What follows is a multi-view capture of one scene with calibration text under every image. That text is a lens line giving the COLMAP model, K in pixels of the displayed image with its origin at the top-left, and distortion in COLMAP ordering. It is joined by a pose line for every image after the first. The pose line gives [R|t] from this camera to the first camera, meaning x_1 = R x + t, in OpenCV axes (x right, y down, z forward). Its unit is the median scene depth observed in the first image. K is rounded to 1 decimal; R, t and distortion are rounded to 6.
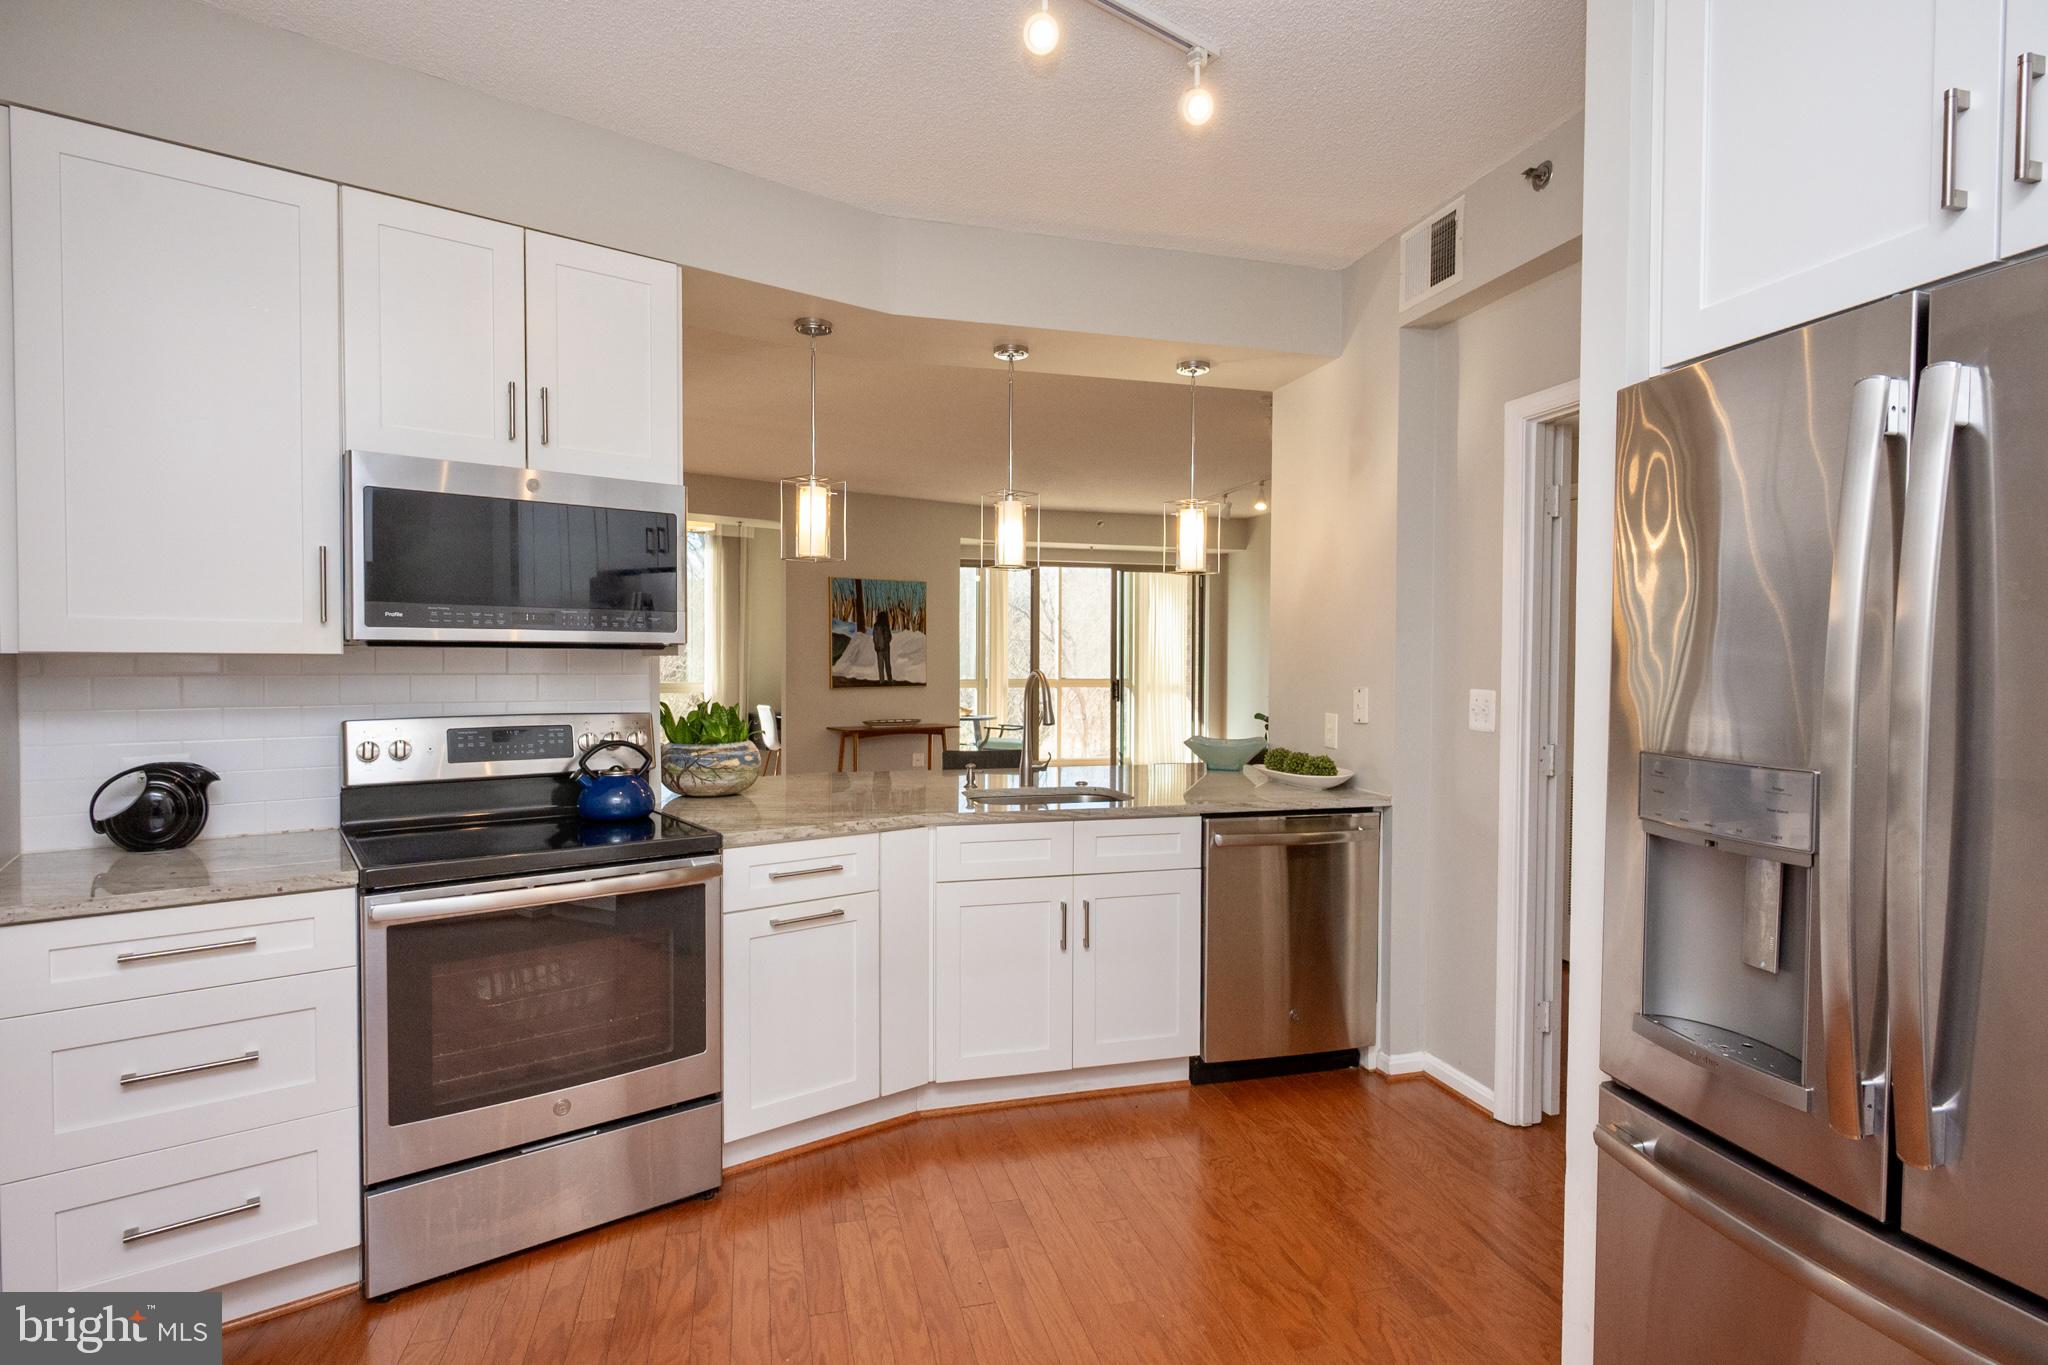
lens RADIAL K [[1048.6, 0, 1015.3], [0, 1048.6, 679.2], [0, 0, 1]] dist [0.000062, 0.002362]
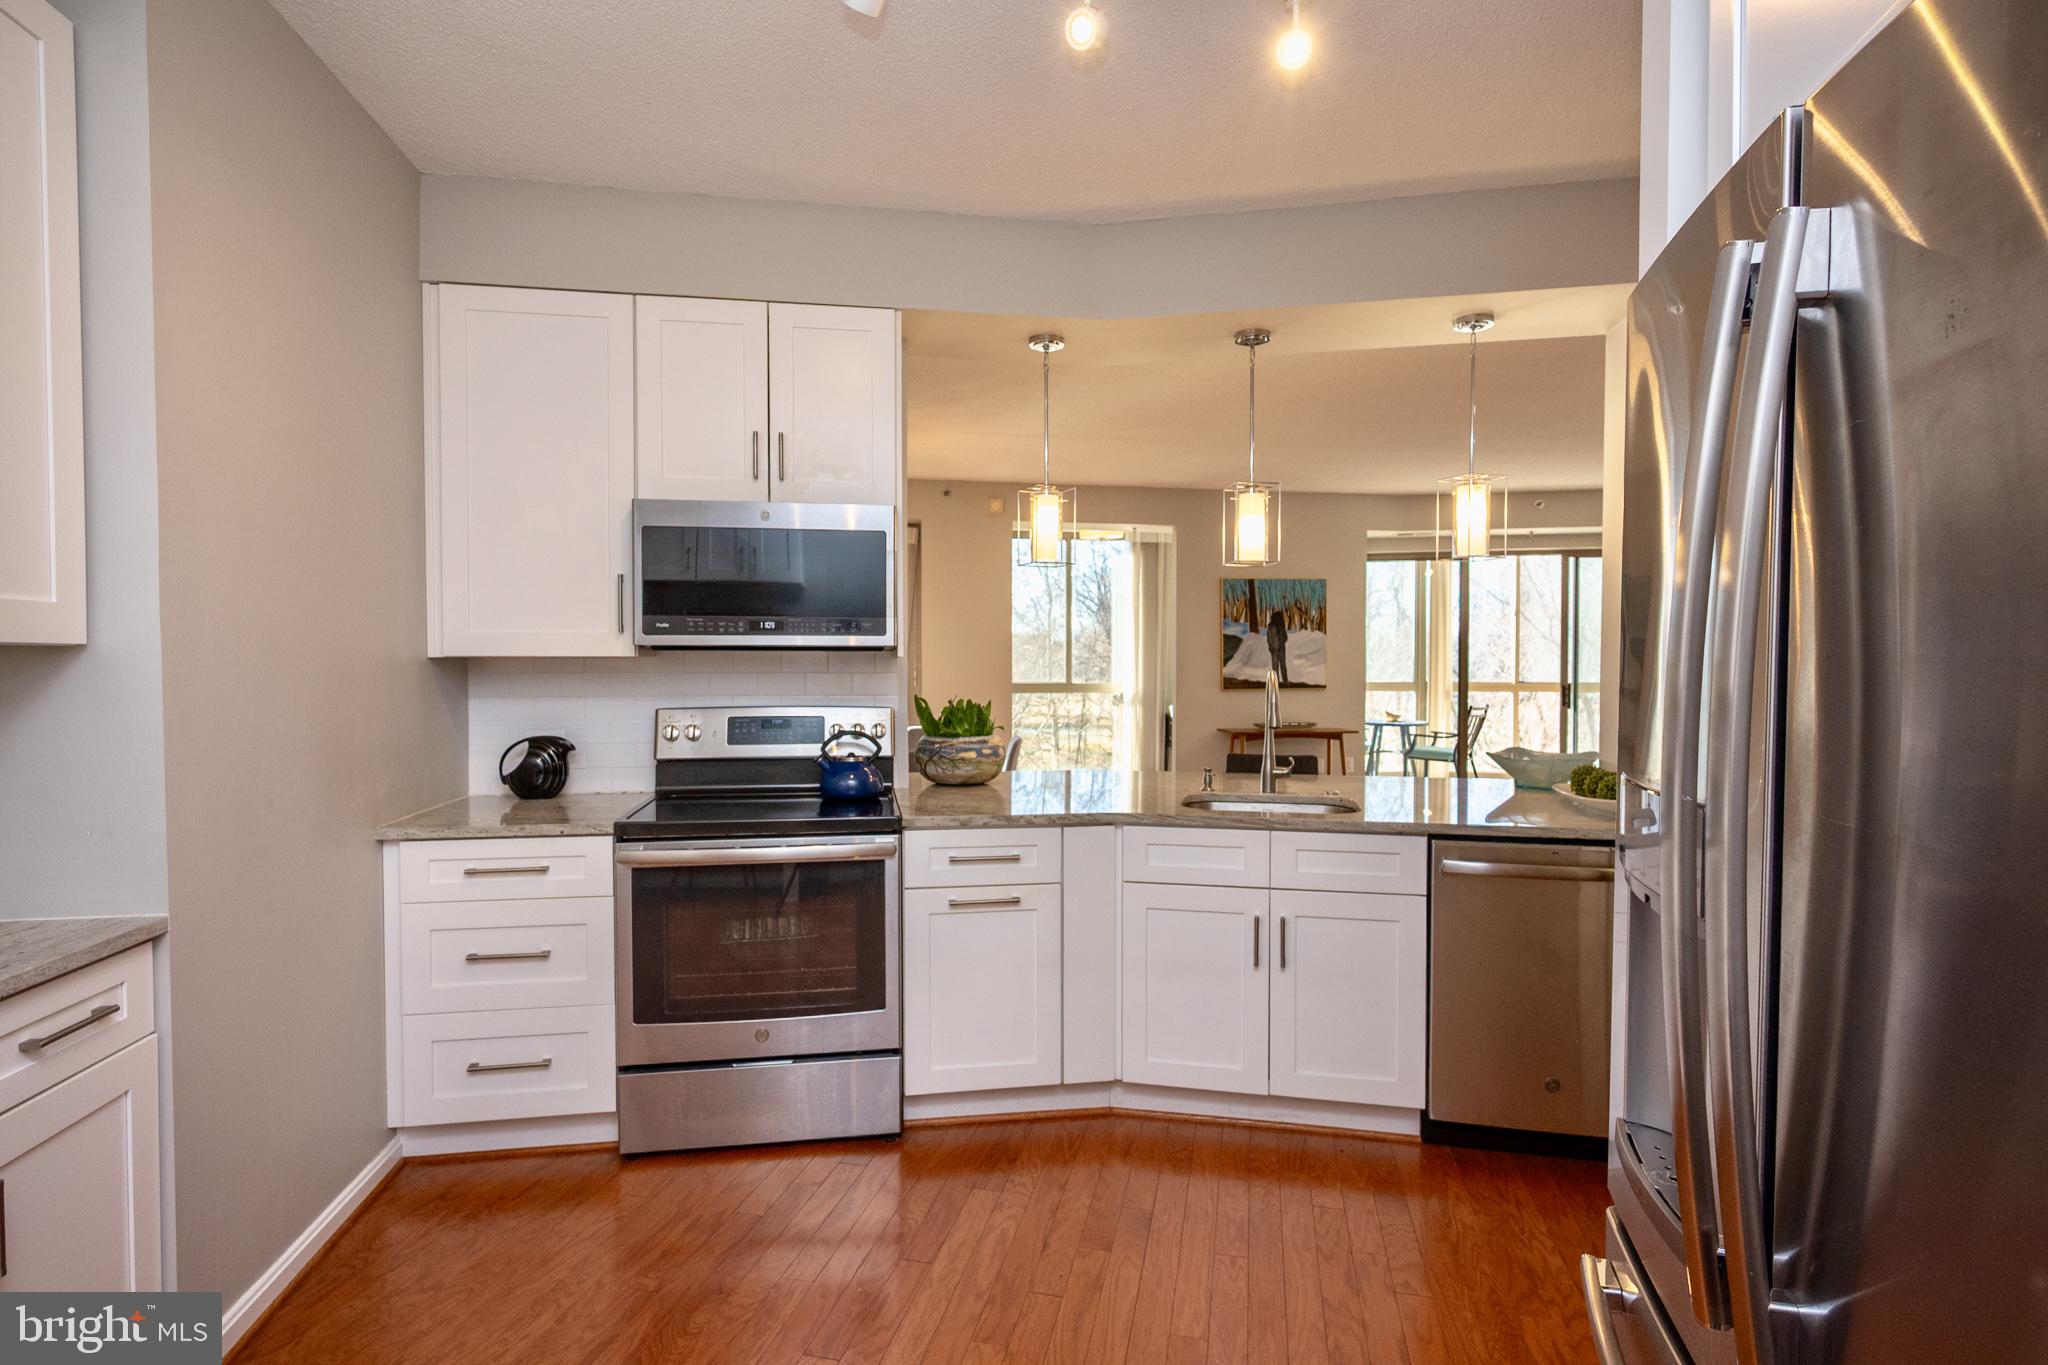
lens RADIAL K [[1048.6, 0, 1020.0], [0, 1048.6, 682.2], [0, 0, 1]] dist [0.000062, 0.002362]
pose [[0.877733, 0.006125, -0.479111, 0.338358], [-0.005873, 0.999981, 0.002025, 0.001769], [0.479114, 0.001037, 0.877752, 0.077603]]
